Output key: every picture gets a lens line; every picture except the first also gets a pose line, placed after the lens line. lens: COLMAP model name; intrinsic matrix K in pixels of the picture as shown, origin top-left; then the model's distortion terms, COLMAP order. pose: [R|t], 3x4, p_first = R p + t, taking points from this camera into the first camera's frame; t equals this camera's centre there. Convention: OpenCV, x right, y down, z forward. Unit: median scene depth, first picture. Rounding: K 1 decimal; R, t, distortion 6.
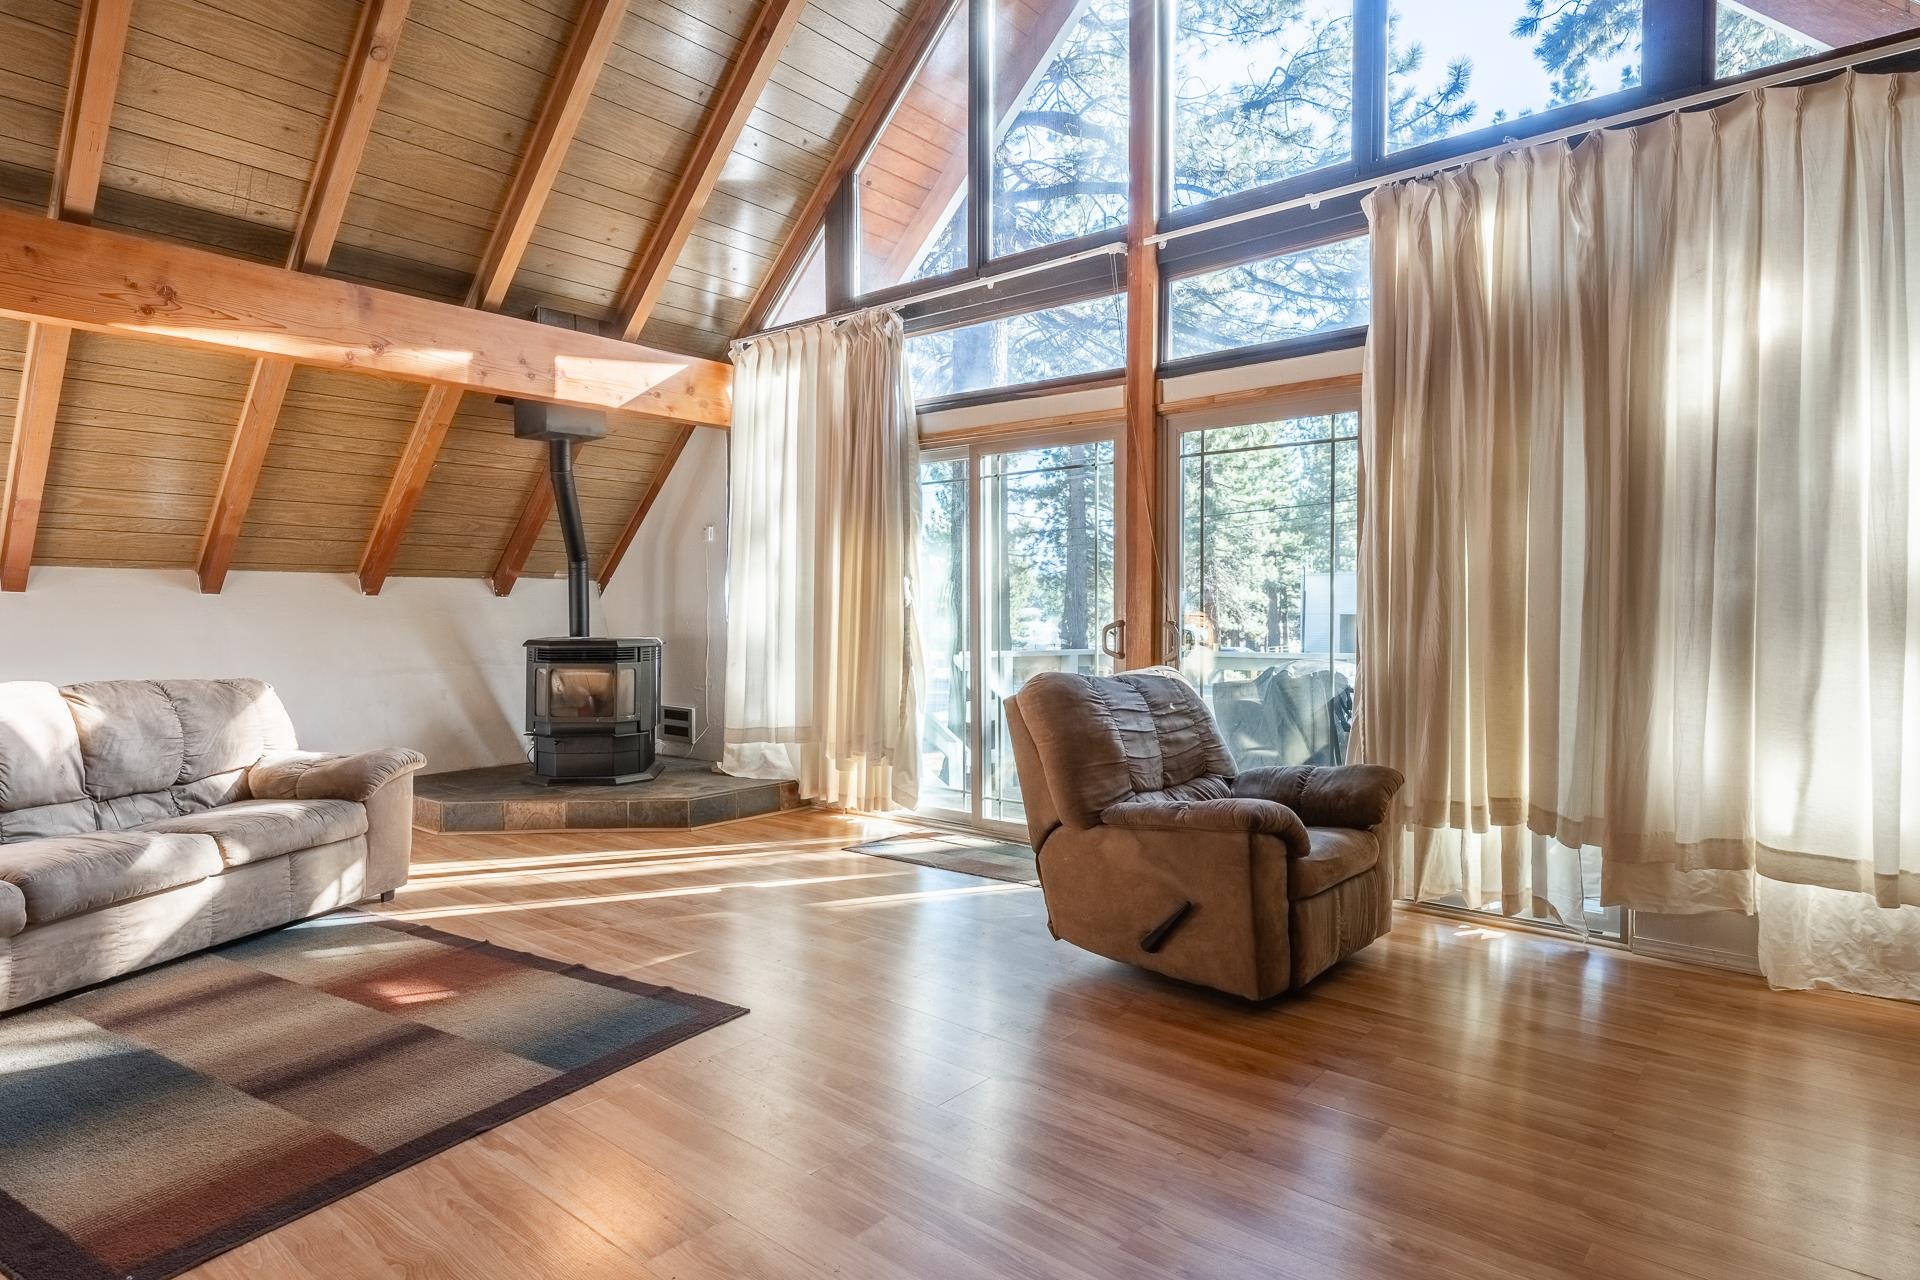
lens RADIAL K [[1077.2, 0, 959.8], [0, 1077.2, 617.7], [0, 0, 1]] dist [0.002211, 0.000657]
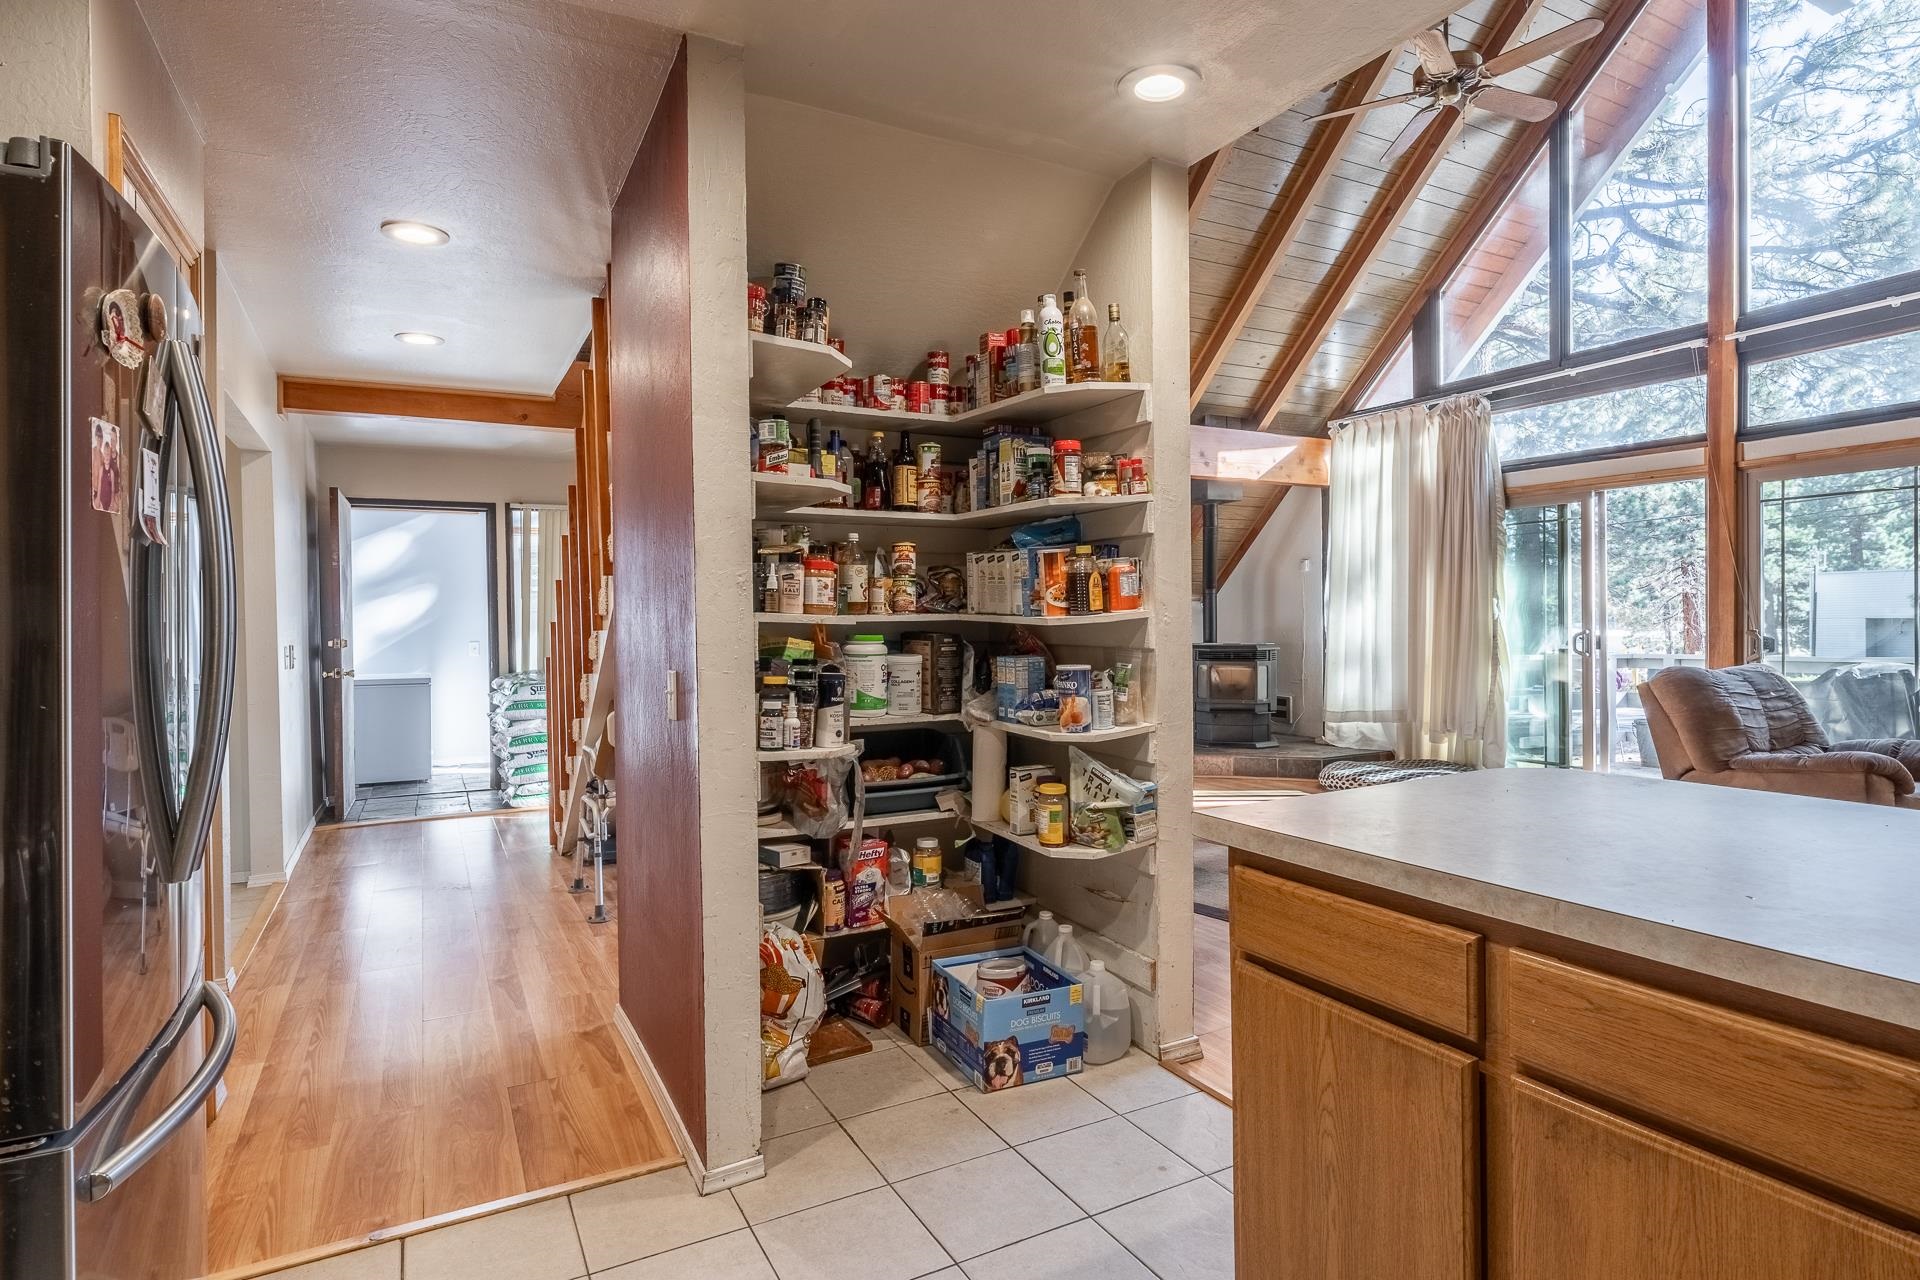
lens RADIAL K [[1017.8, 0, 966.3], [0, 1017.8, 623.1], [0, 0, 1]] dist [-0.003678, -0.000427]
pose [[0.927084, -0.007940, -0.374769, -0.219284], [0.006634, 0.999967, -0.004773, -0.005463], [0.374795, 0.001939, 0.927106, -0.471815]]
